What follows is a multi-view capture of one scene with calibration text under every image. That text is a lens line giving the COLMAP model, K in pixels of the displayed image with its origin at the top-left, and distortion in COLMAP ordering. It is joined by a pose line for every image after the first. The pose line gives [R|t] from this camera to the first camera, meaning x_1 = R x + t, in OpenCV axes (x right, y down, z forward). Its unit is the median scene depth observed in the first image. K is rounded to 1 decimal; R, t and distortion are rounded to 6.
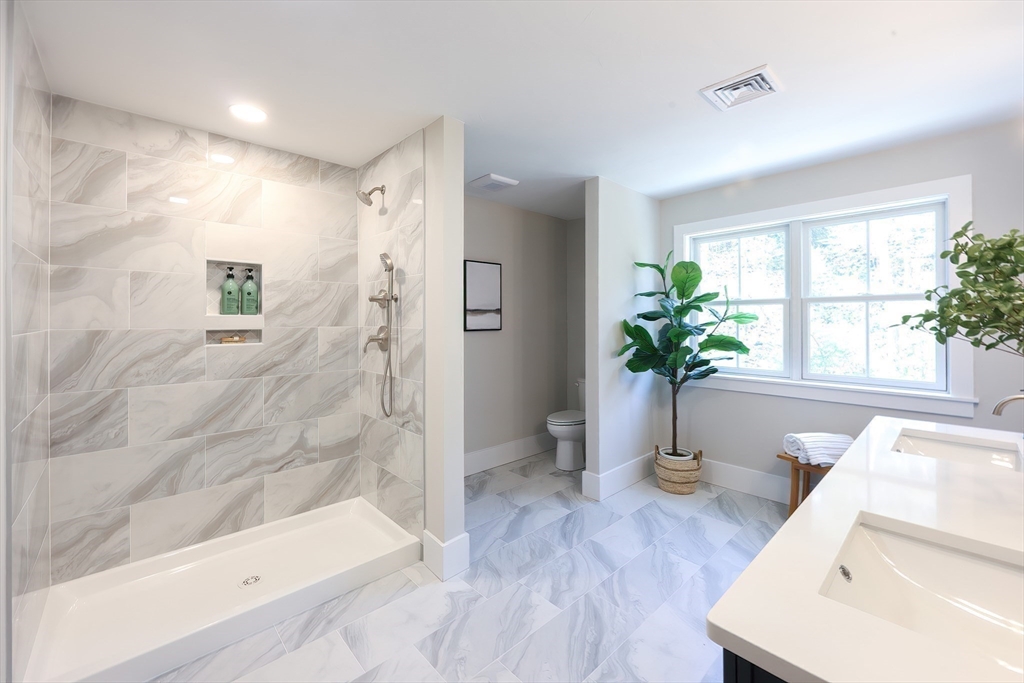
lens RADIAL K [[415.2, 0, 517.0], [0, 415.2, 315.3], [0, 0, 1]] dist [-0.009125, 0.001383]
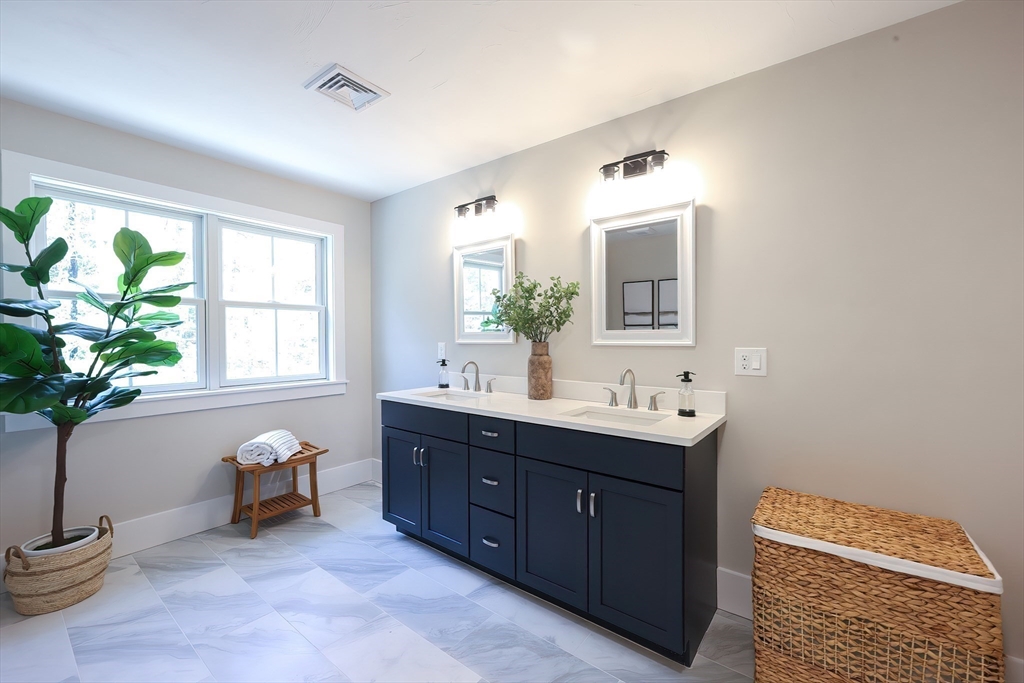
lens RADIAL K [[415.2, 0, 524.6], [0, 415.2, 339.2], [0, 0, 1]] dist [-0.009125, 0.001383]
pose [[-0.180797, 0.000449, 0.983520, -0.377693], [-0.009817, 0.999949, -0.002261, 0.044640], [-0.983472, -0.010064, -0.180783, 0.533130]]
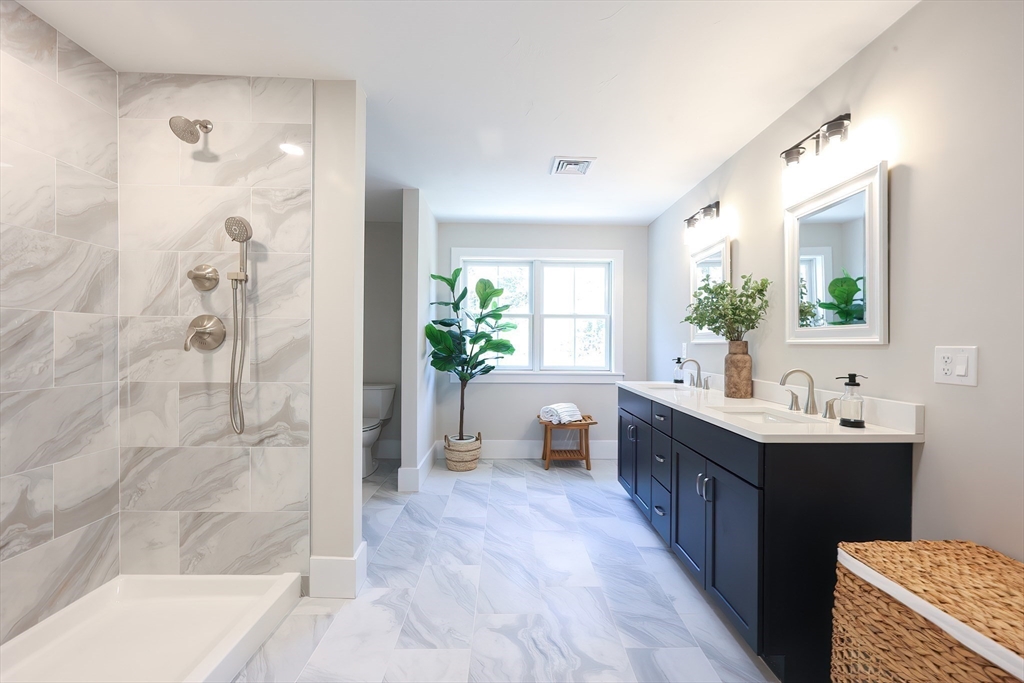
lens RADIAL K [[415.2, 0, 515.8], [0, 415.2, 338.9], [0, 0, 1]] dist [-0.009125, 0.001383]
pose [[0.662207, 0.017429, 0.749118, -0.489479], [-0.020751, 0.999773, -0.004918, 0.058131], [-0.749033, -0.012288, 0.662418, 0.113399]]
